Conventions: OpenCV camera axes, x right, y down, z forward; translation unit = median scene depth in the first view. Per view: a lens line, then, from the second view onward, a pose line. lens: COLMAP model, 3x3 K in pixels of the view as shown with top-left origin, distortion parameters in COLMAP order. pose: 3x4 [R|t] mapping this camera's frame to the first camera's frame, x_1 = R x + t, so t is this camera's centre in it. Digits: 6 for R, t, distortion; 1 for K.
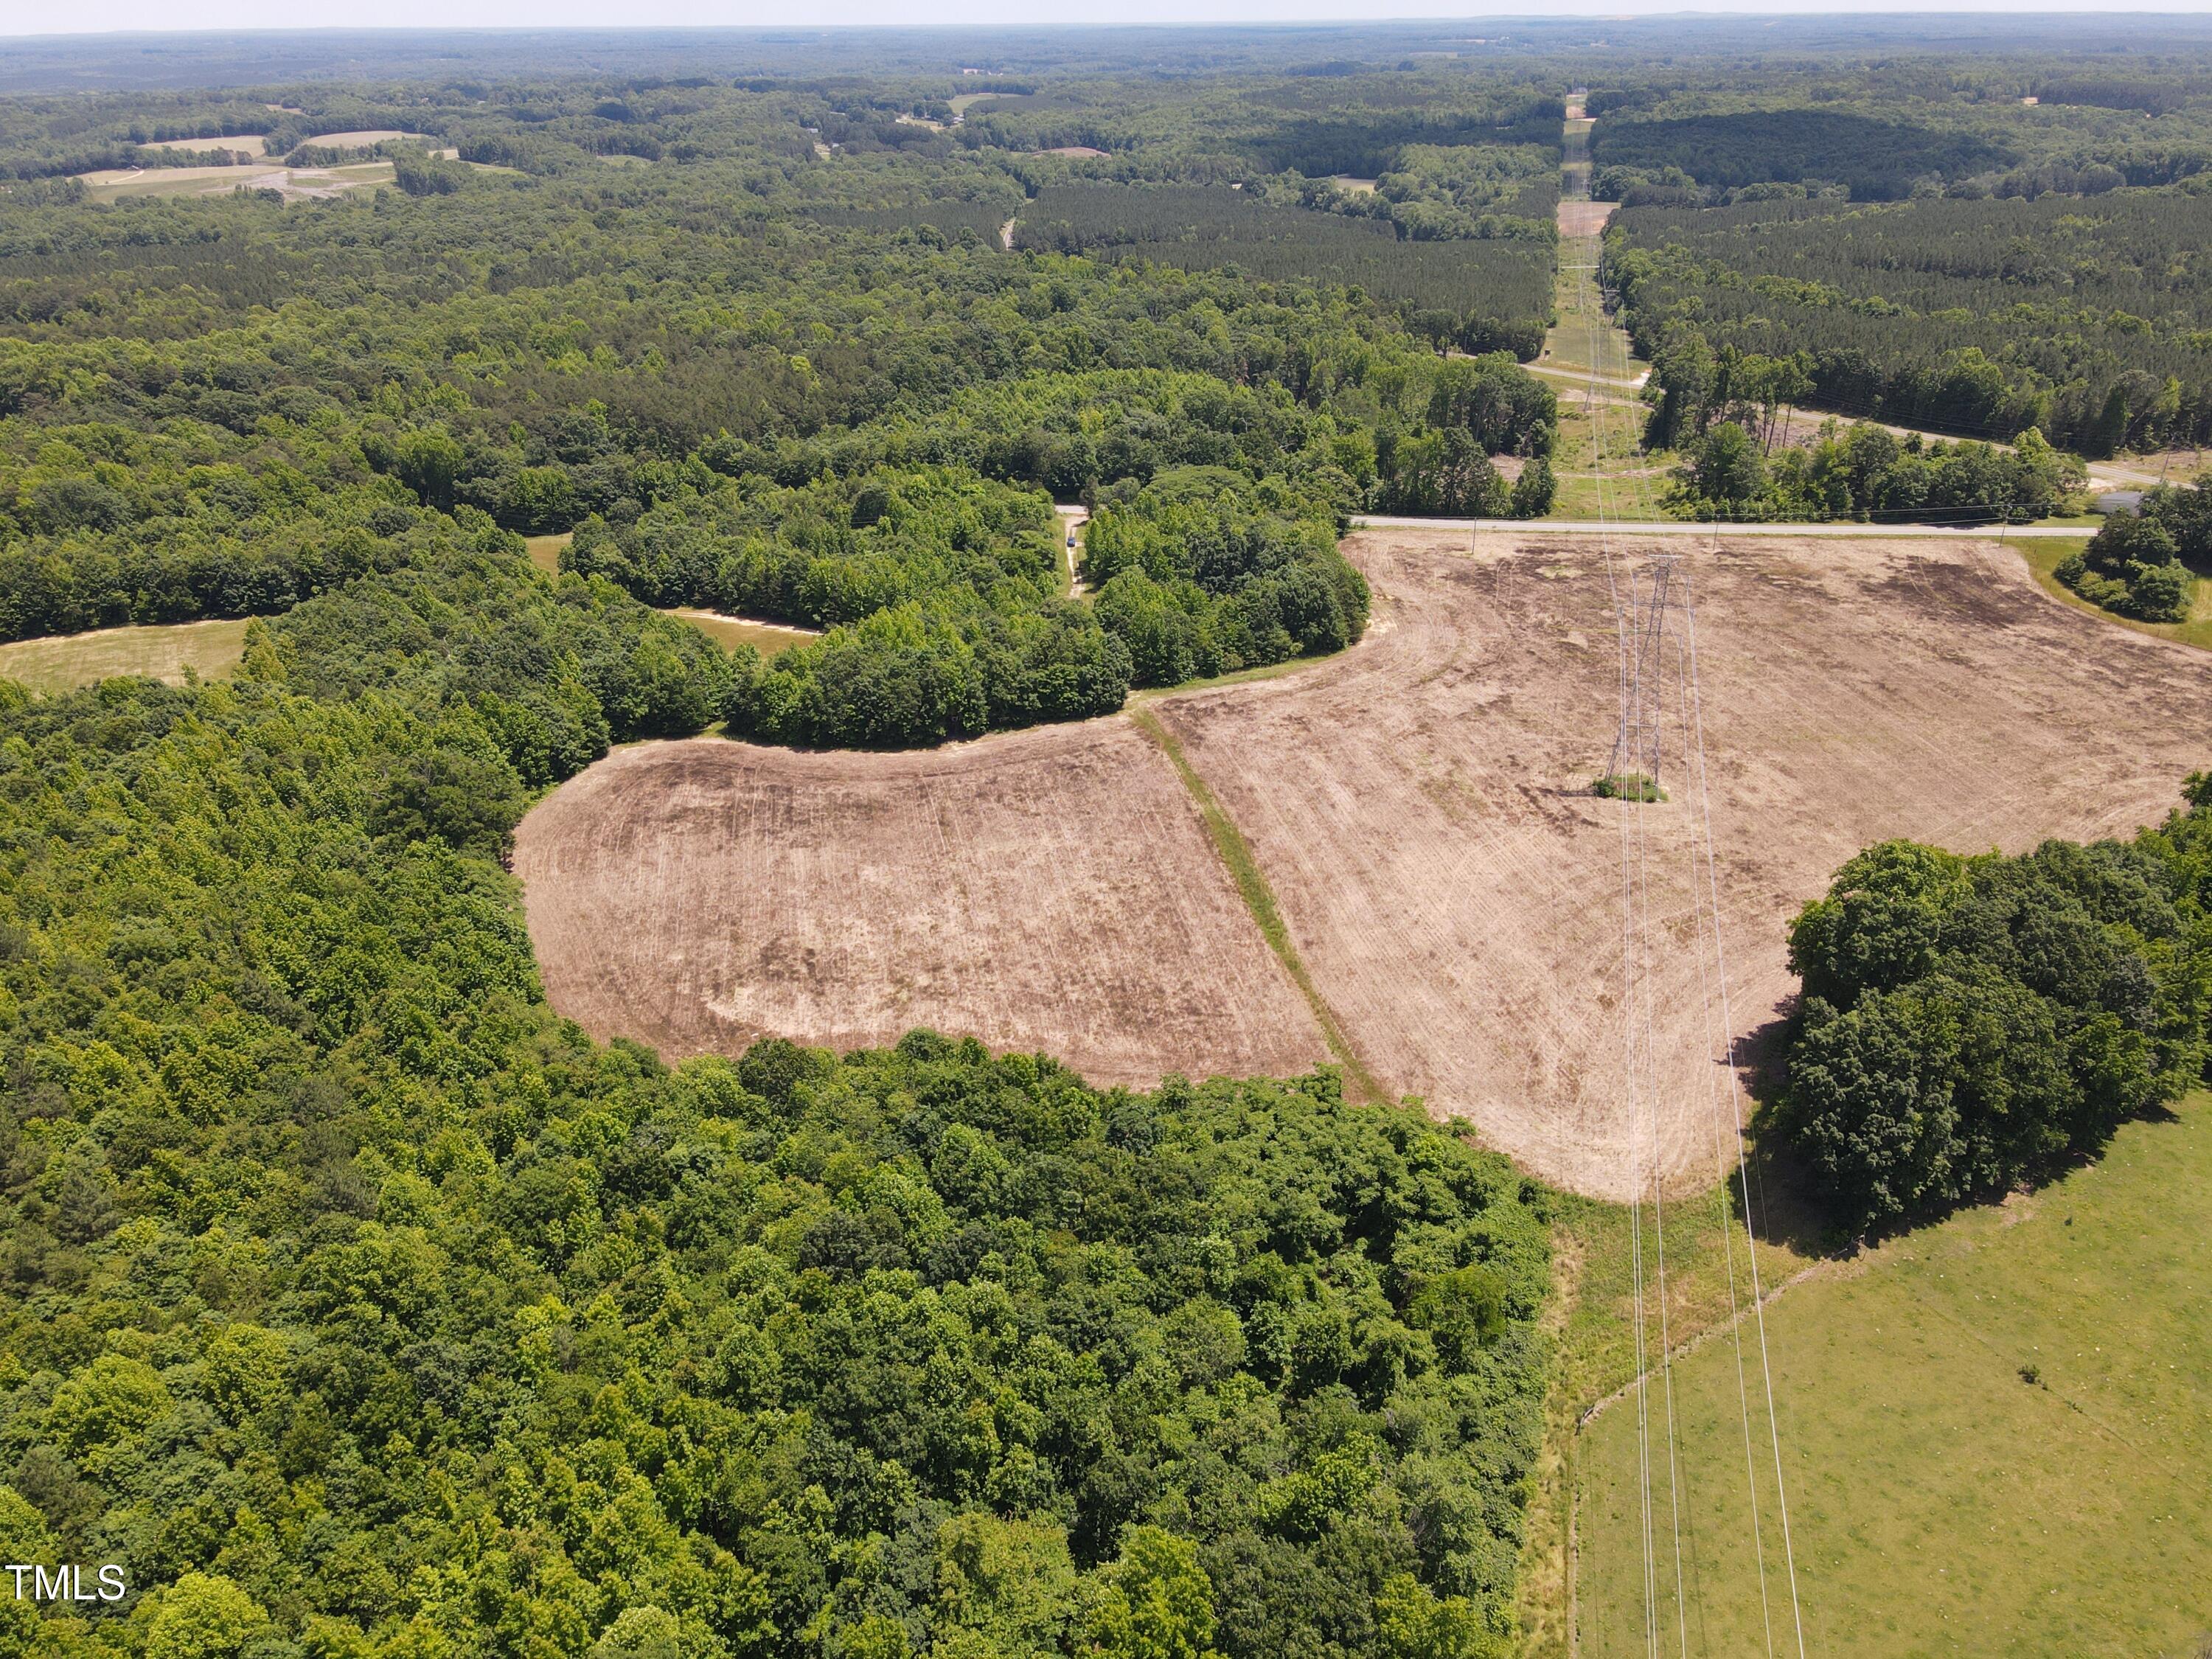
lens RADIAL K [[1617.4, 0, 1102.5], [0, 1617.4, 851.1], [0, 0, 1]] dist [-0.001147, 0.025712]
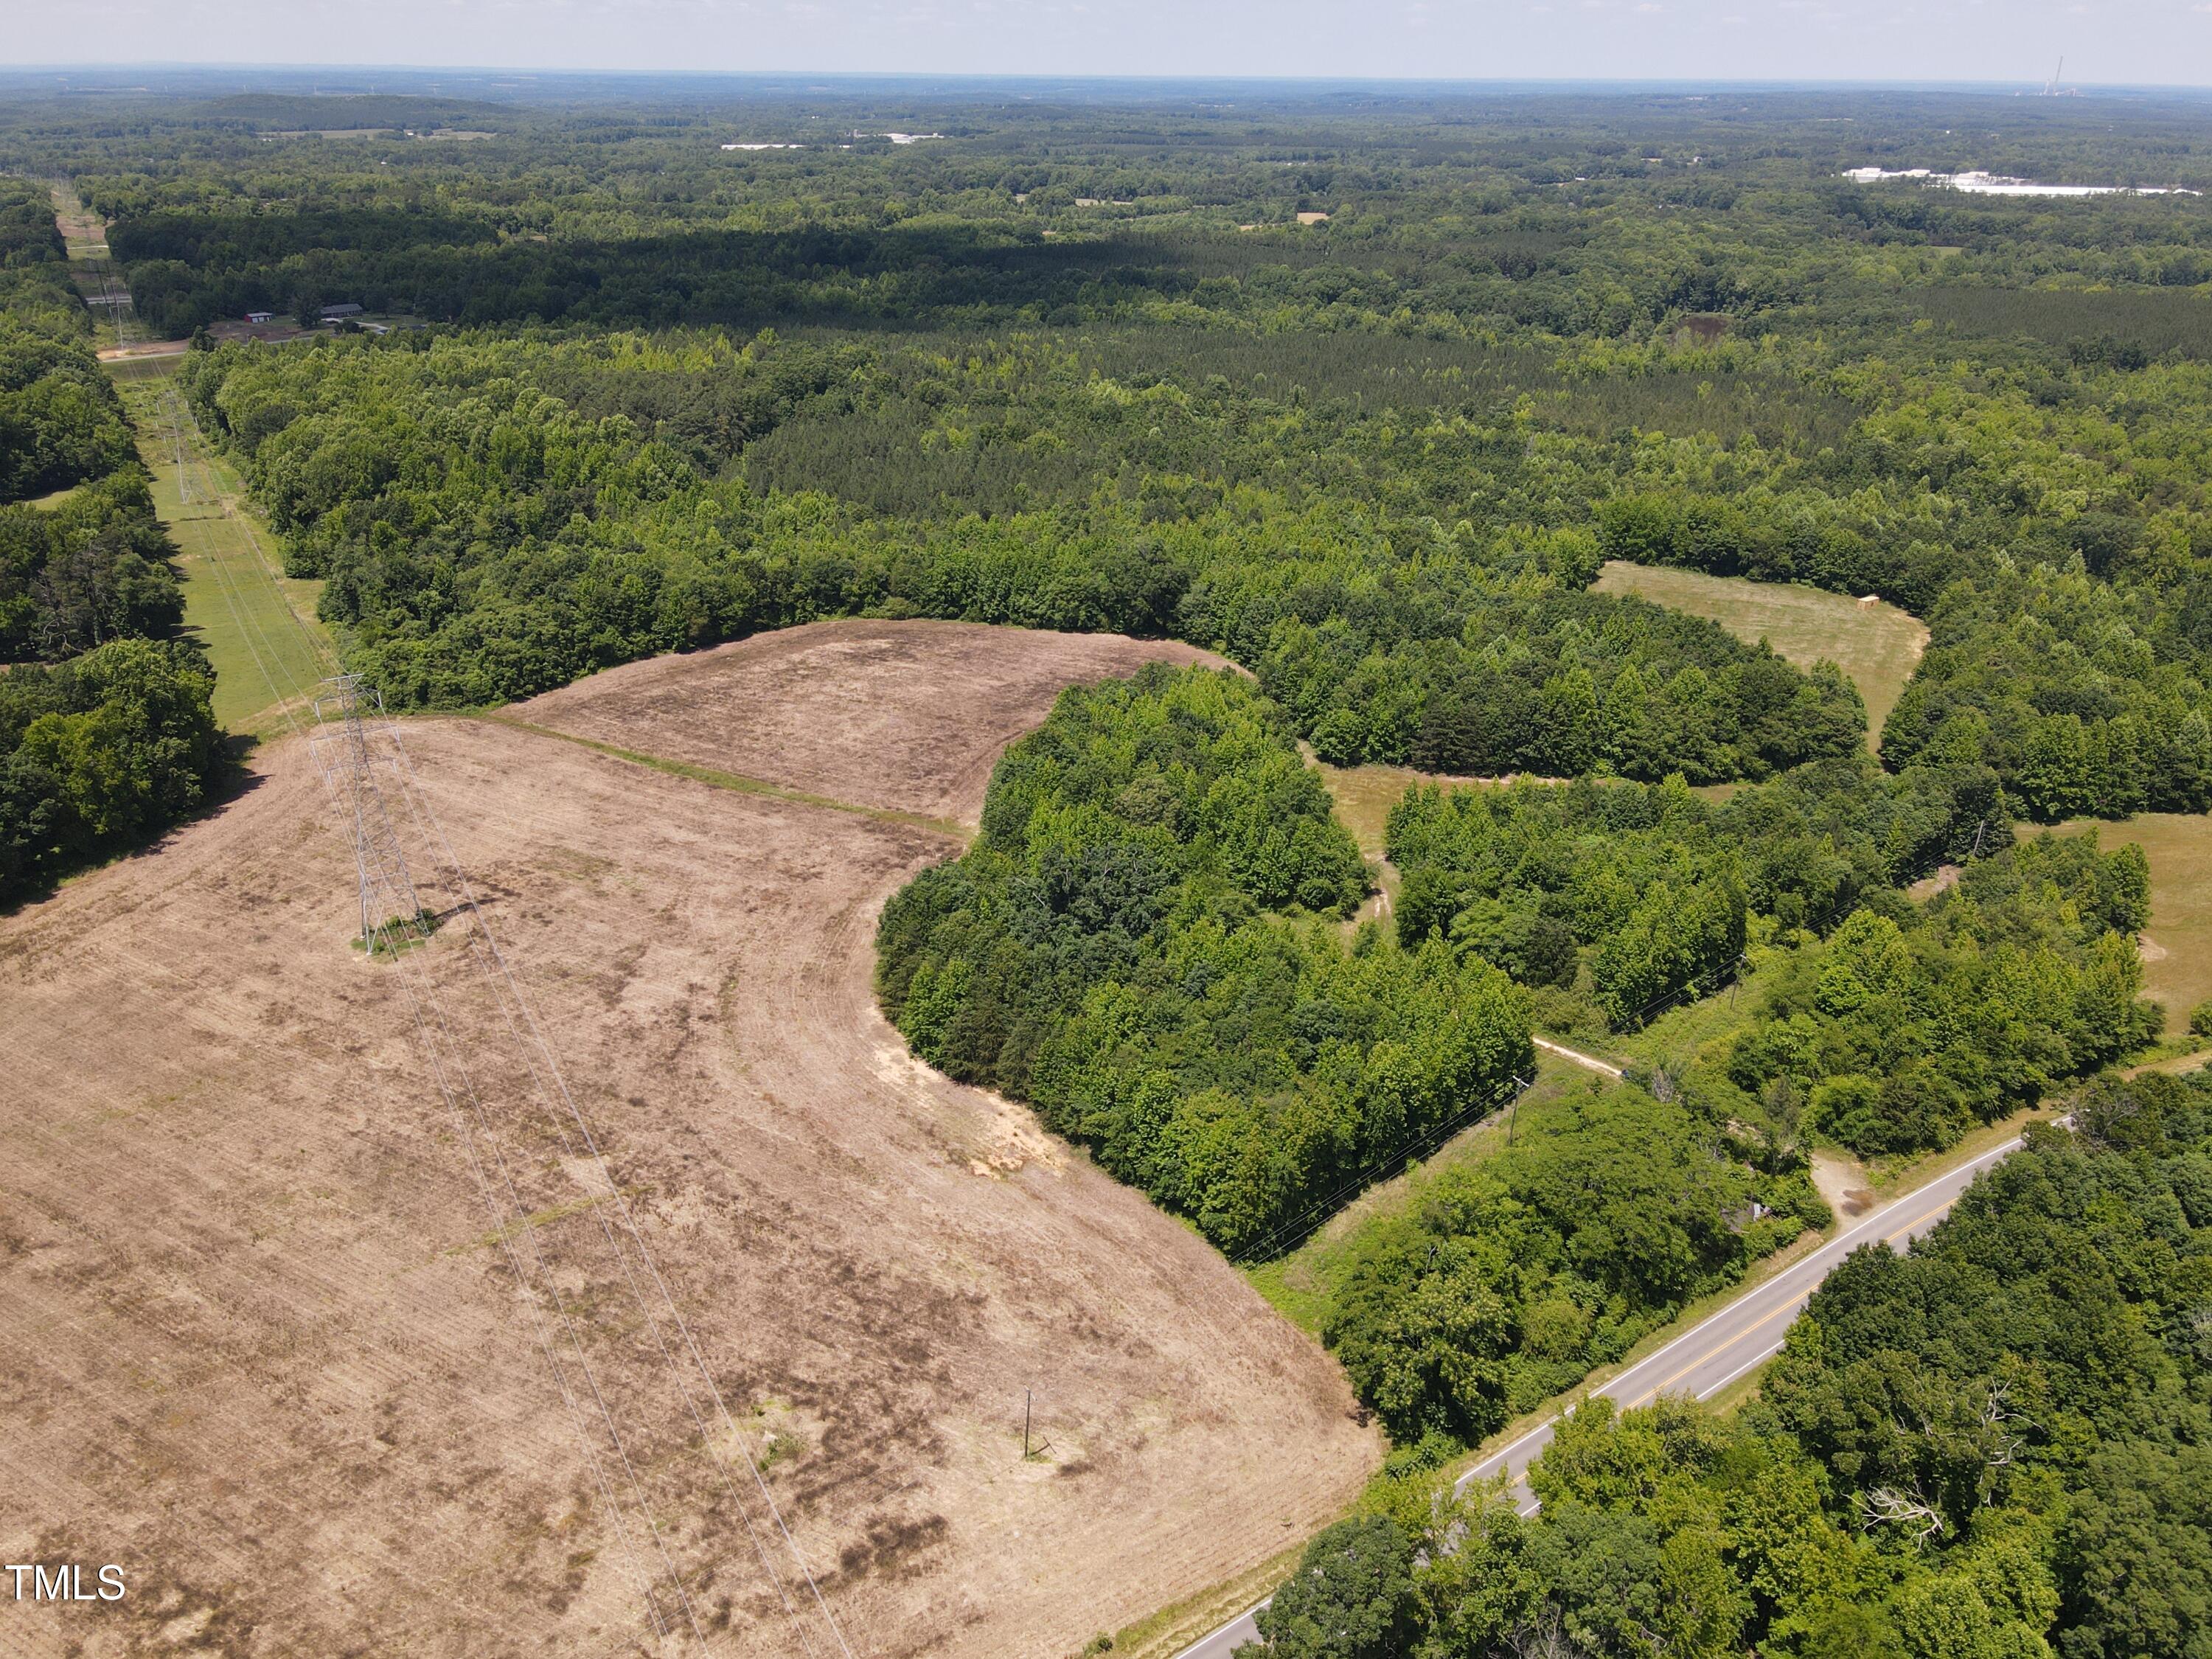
lens RADIAL K [[1617.4, 0, 1109.0], [0, 1617.4, 837.4], [0, 0, 1]] dist [-0.001147, 0.025712]
pose [[-0.698087, 0.313467, -0.643749, 0.768666], [-0.331151, 0.655793, 0.678435, -1.011999], [0.634834, 0.686785, -0.353995, 1.929845]]
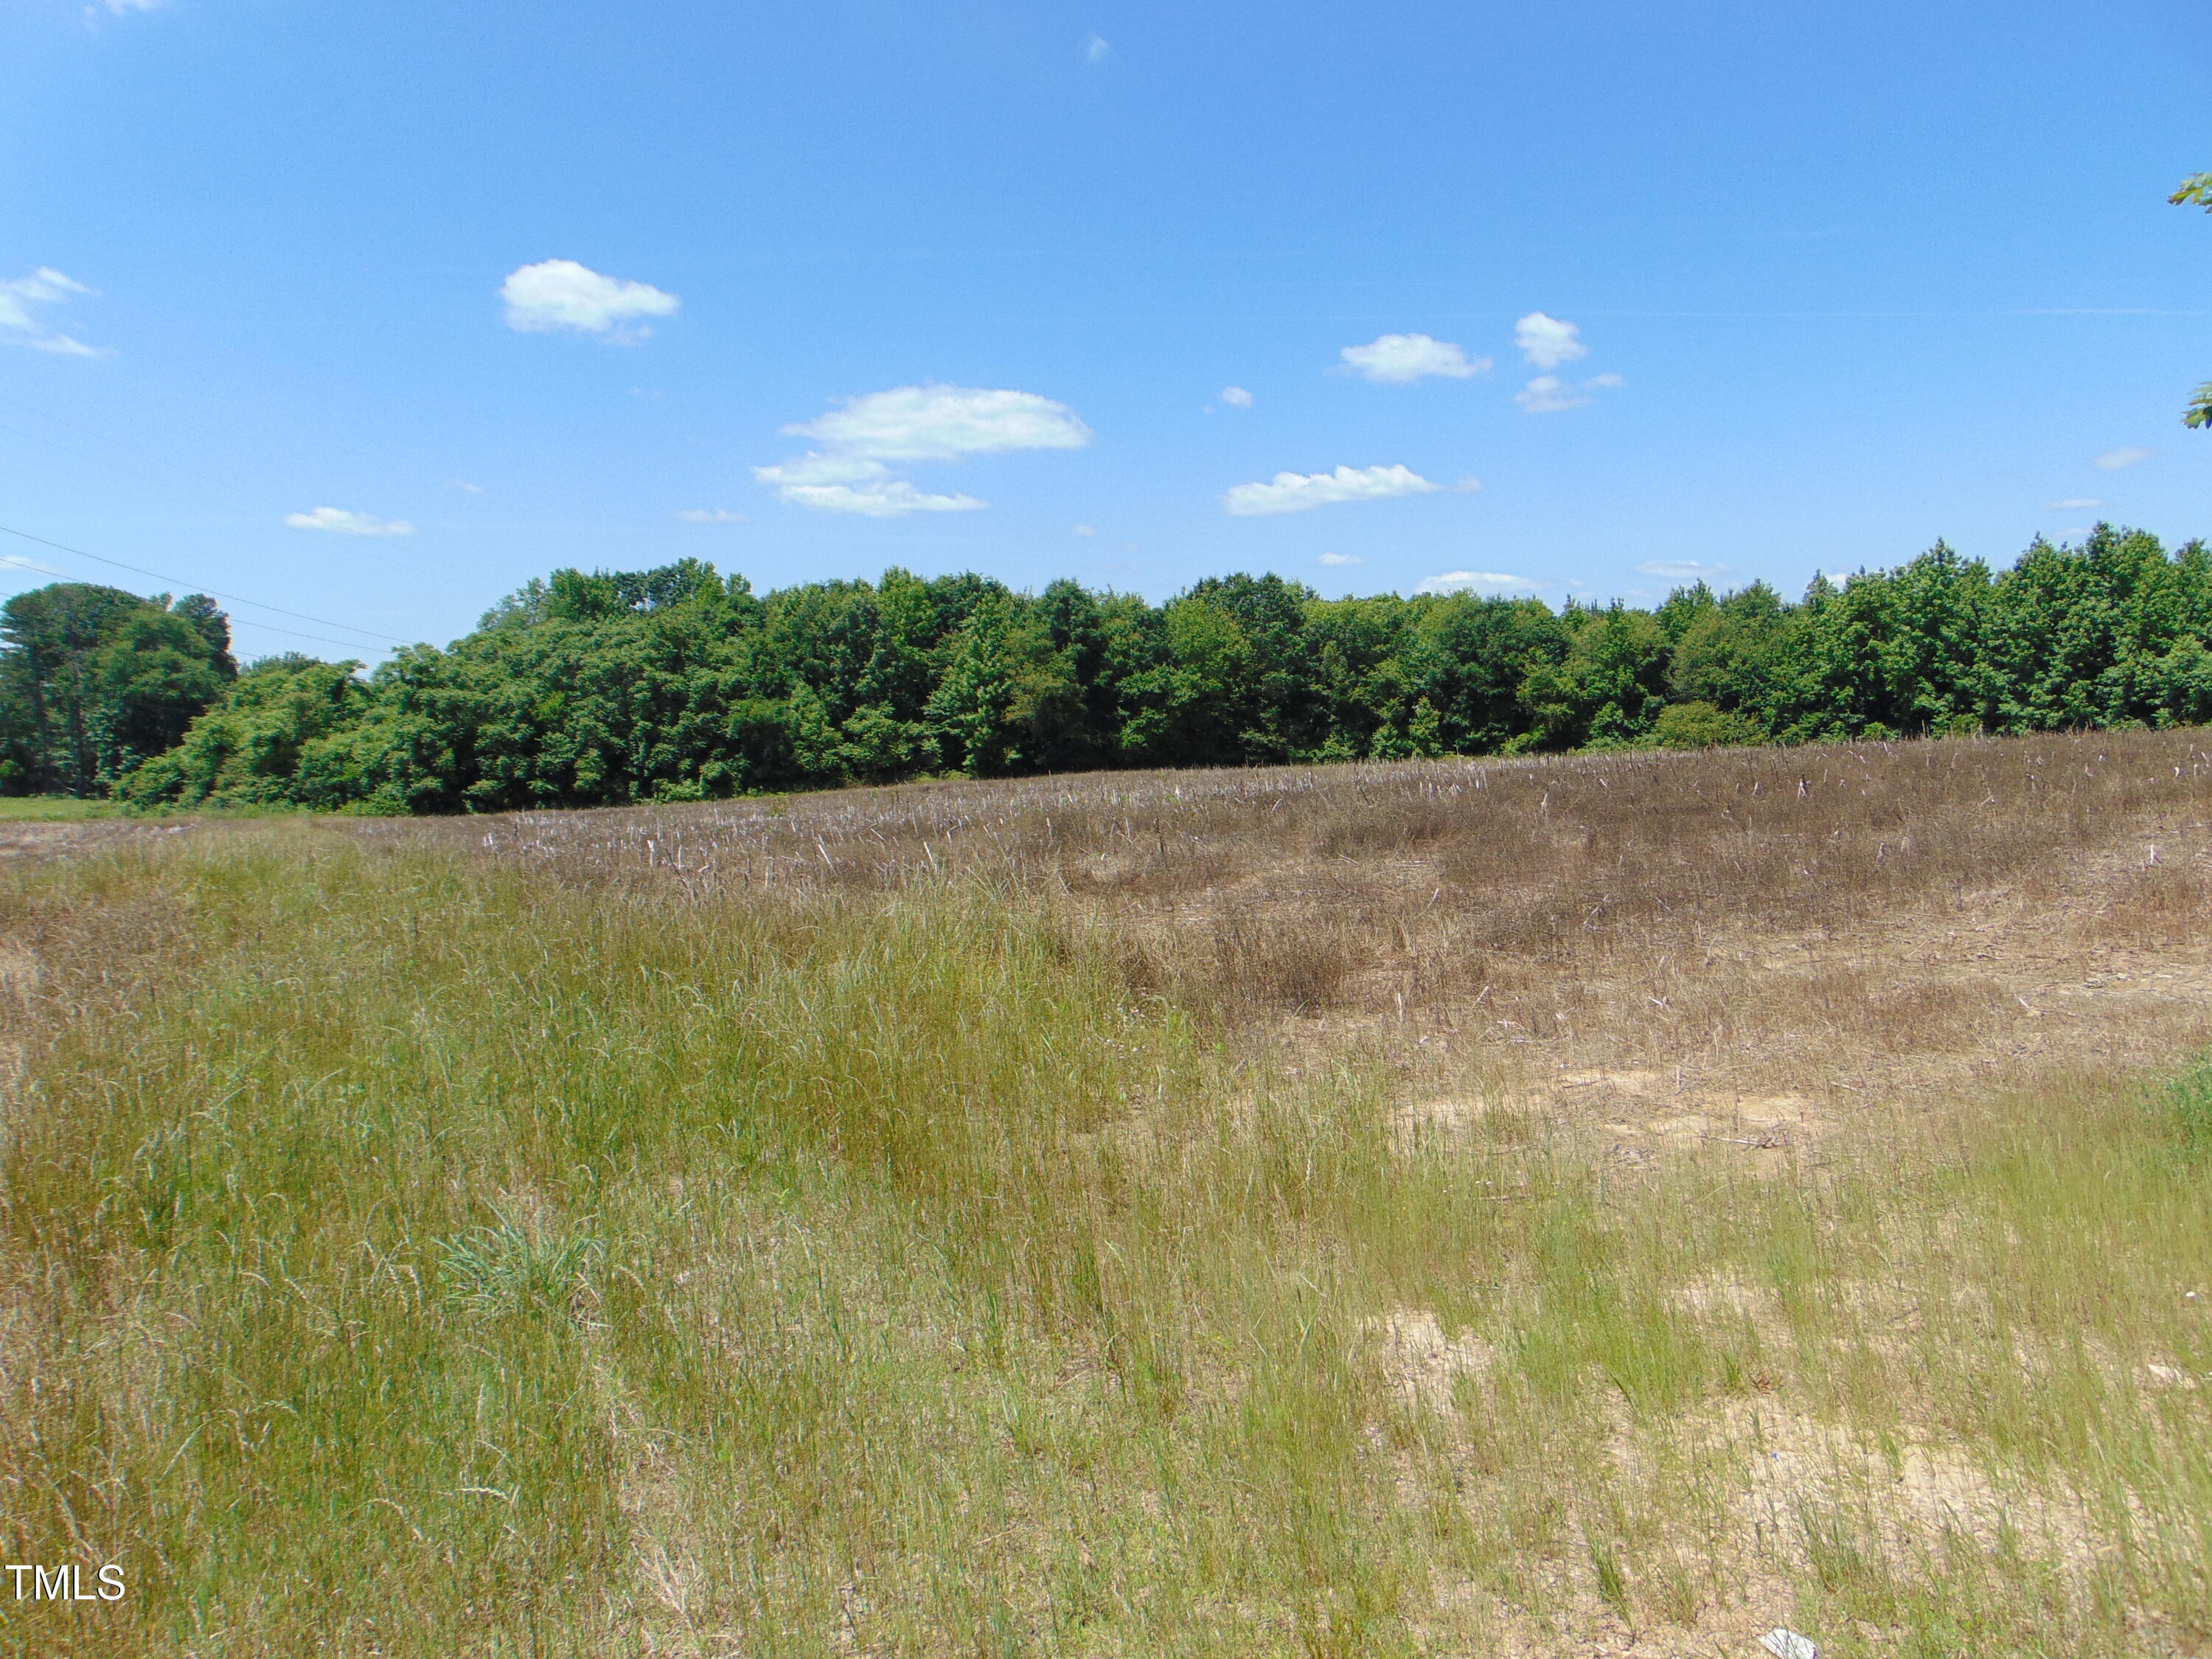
lens RADIAL K [[1714.8, 0, 1098.8], [0, 1714.8, 828.0], [0, 0, 1]] dist [0.000898, 0.002217]
pose [[-0.972098, 0.057926, -0.227310, 0.033489], [-0.068549, 0.856583, 0.511436, -0.143374], [0.224336, 0.512748, -0.828712, 1.436397]]
